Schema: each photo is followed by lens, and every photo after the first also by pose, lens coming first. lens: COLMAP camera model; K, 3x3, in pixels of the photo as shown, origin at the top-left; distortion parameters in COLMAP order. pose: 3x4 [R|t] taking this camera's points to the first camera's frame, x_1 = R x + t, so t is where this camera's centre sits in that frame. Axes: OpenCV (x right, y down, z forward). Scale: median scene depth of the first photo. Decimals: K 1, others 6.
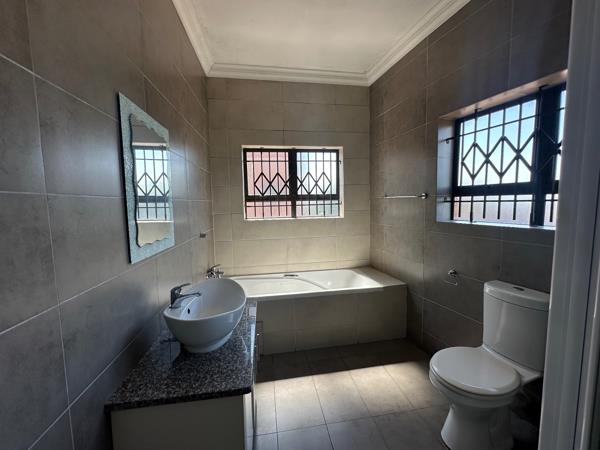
lens RADIAL K [[240.9, 0, 299.8], [0, 240.9, 222.9], [0, 0, 1]] dist [-0.000292, 0.000192]
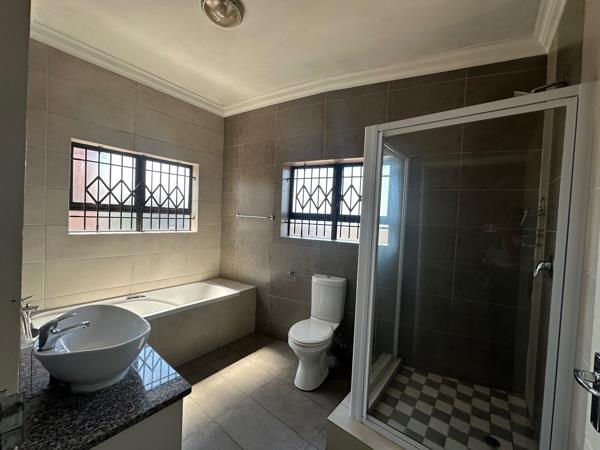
lens RADIAL K [[240.9, 0, 299.8], [0, 240.9, 222.9], [0, 0, 1]] dist [-0.000292, 0.000192]
pose [[0.734850, 0.039090, 0.677102, -0.223375], [-0.002885, 0.998509, -0.054514, -0.007606], [-0.678223, 0.038107, 0.733867, -0.067987]]
